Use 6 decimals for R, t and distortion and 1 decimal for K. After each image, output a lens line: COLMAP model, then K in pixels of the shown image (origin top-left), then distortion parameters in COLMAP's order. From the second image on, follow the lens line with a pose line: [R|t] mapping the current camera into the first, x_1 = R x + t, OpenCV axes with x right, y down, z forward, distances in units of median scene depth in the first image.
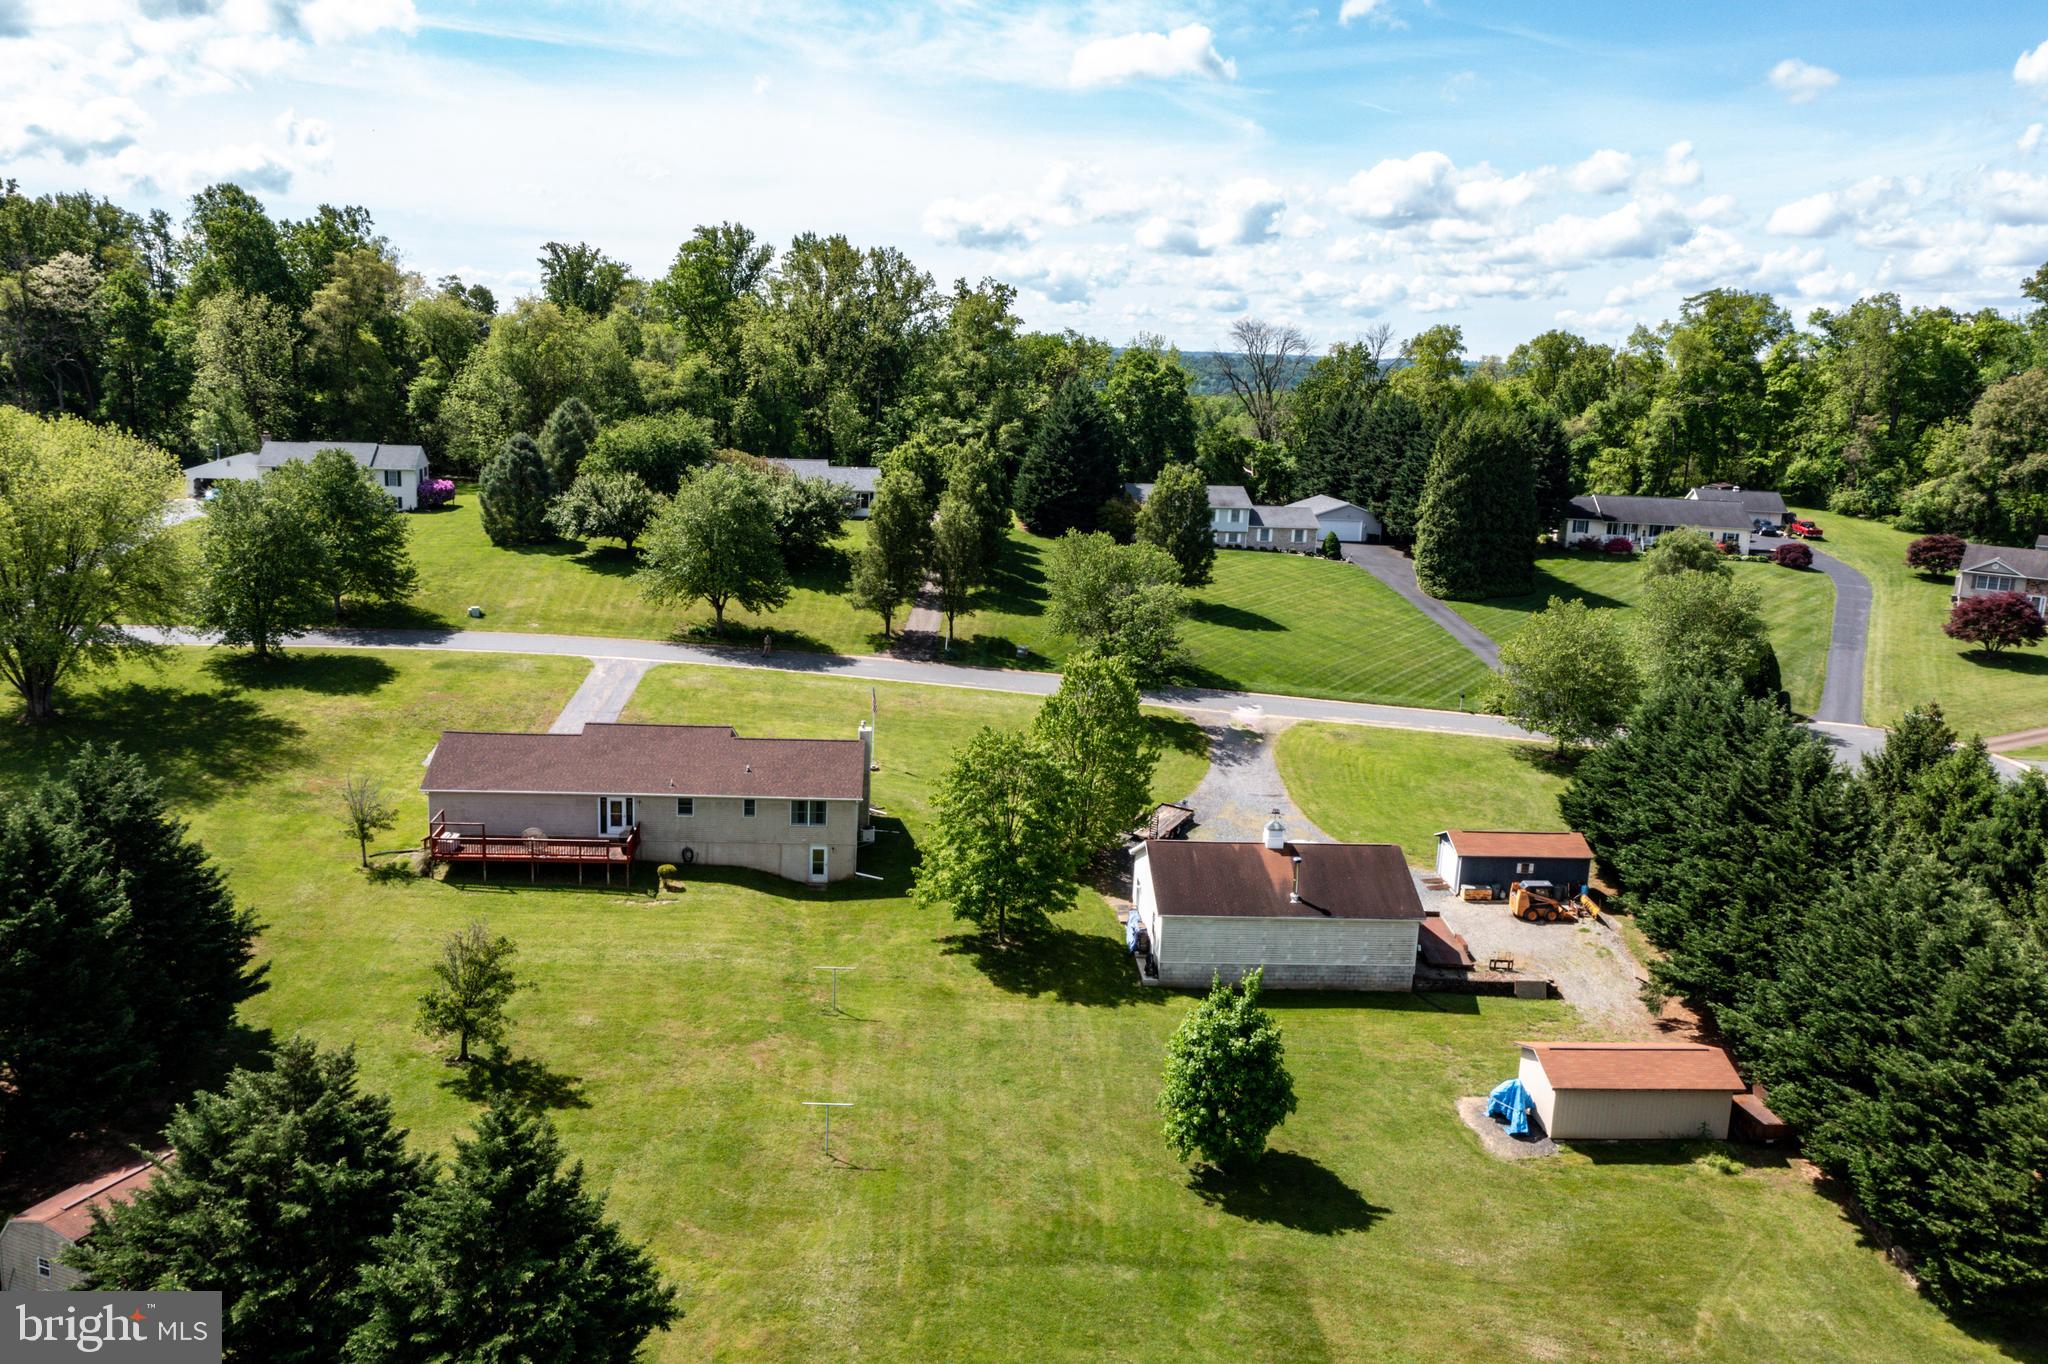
lens RADIAL K [[1624.5, 0, 1022.9], [0, 1624.5, 669.2], [0, 0, 1]] dist [0.000464, 0.002886]
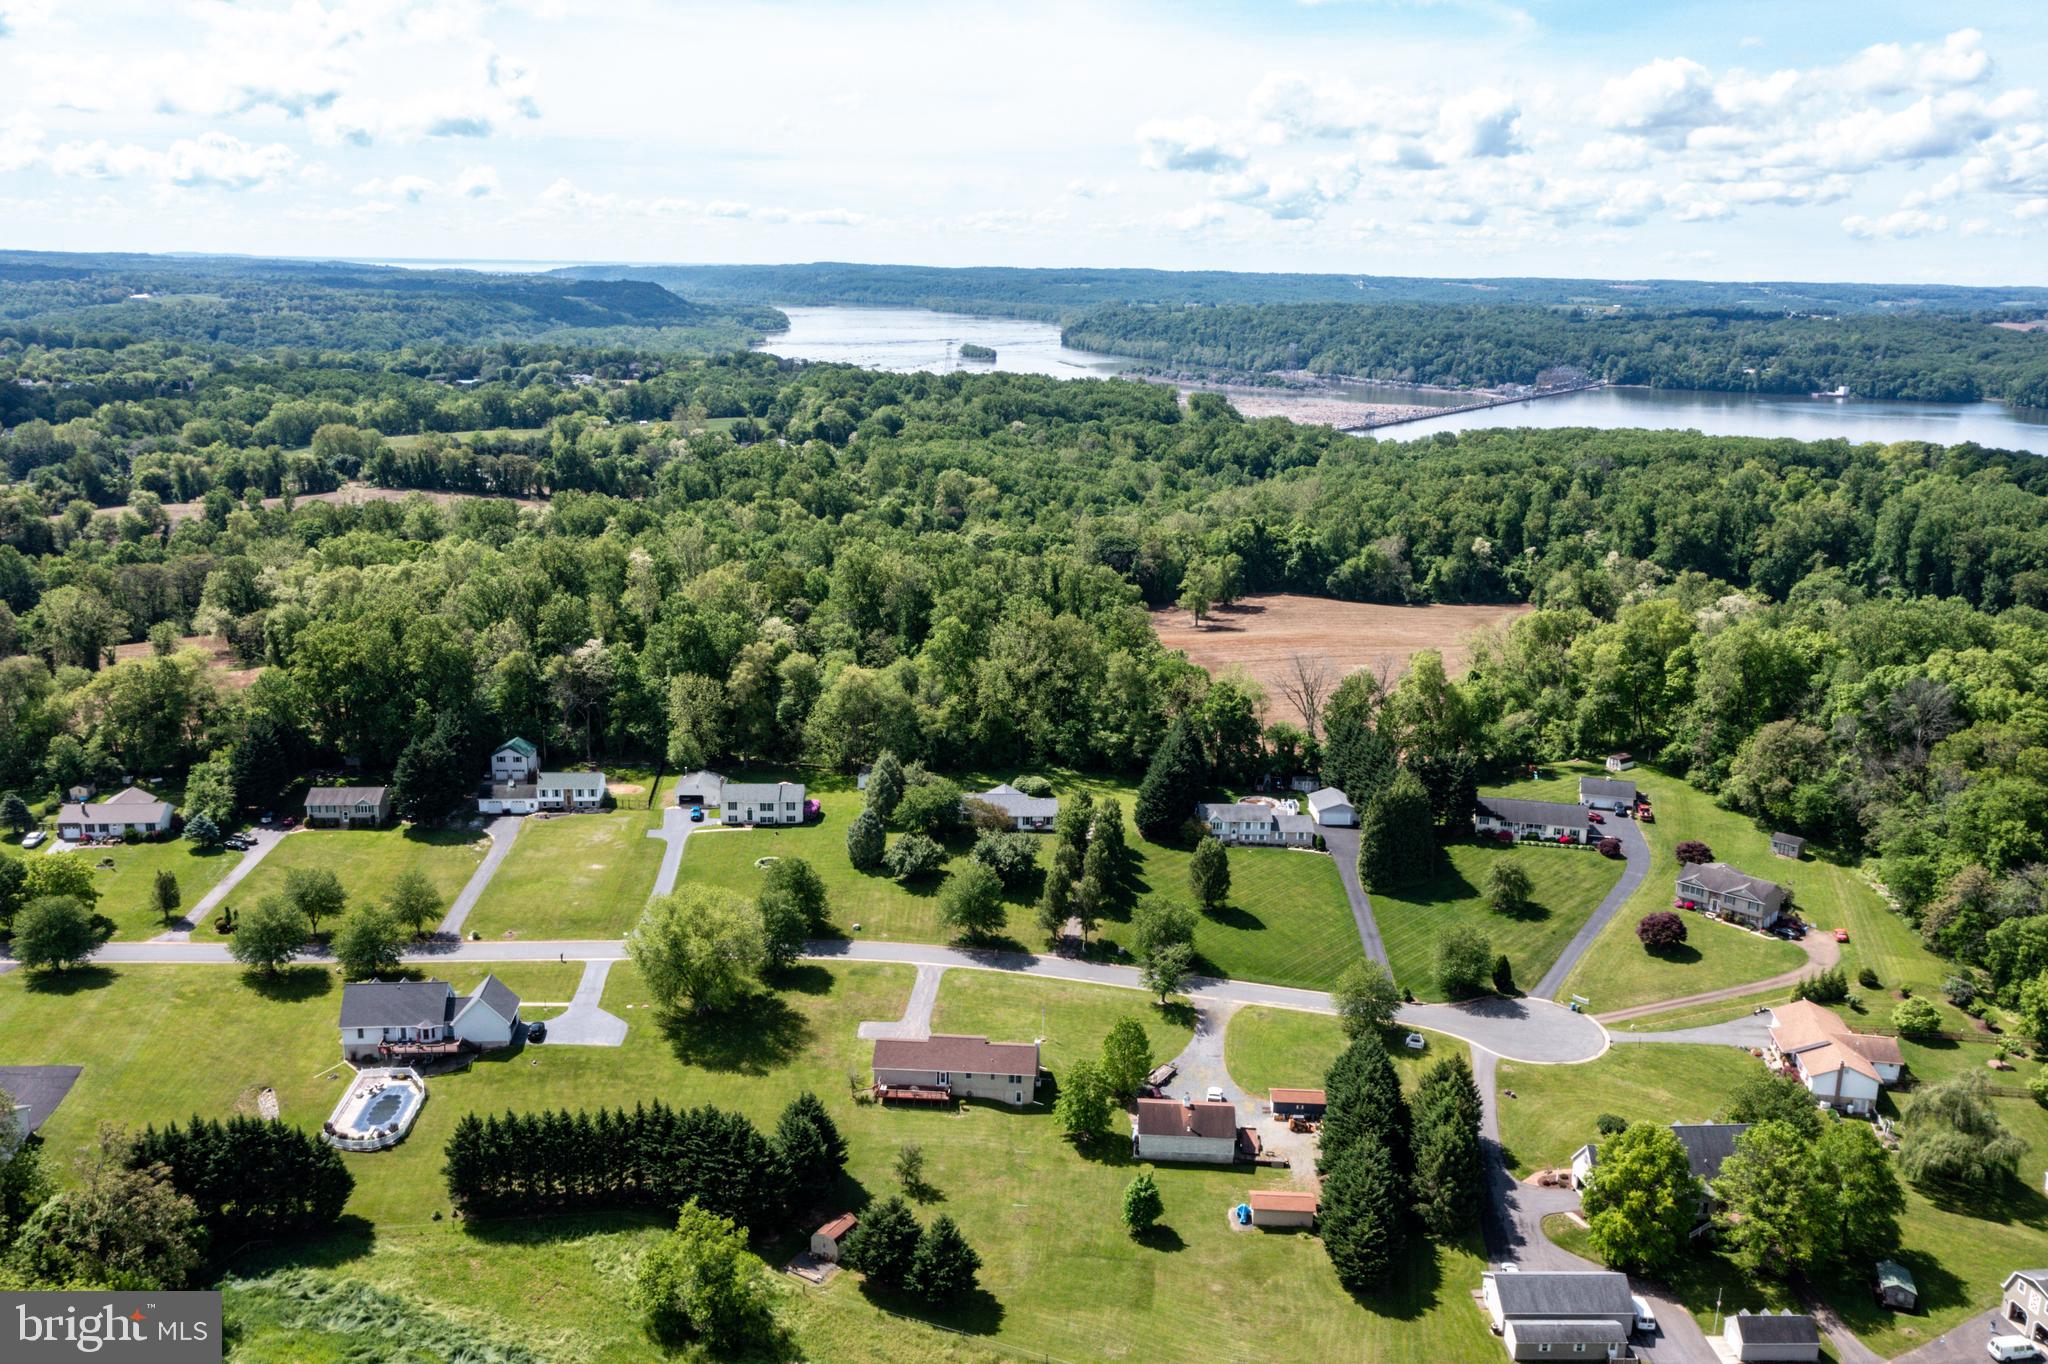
lens RADIAL K [[1624.5, 0, 1018.6], [0, 1624.5, 693.1], [0, 0, 1]] dist [0.000464, 0.002886]
pose [[0.991182, 0.005125, -0.132412, 0.222117], [-0.001144, 0.999545, 0.030126, -0.626745], [0.132506, -0.029709, 0.990737, -1.610678]]
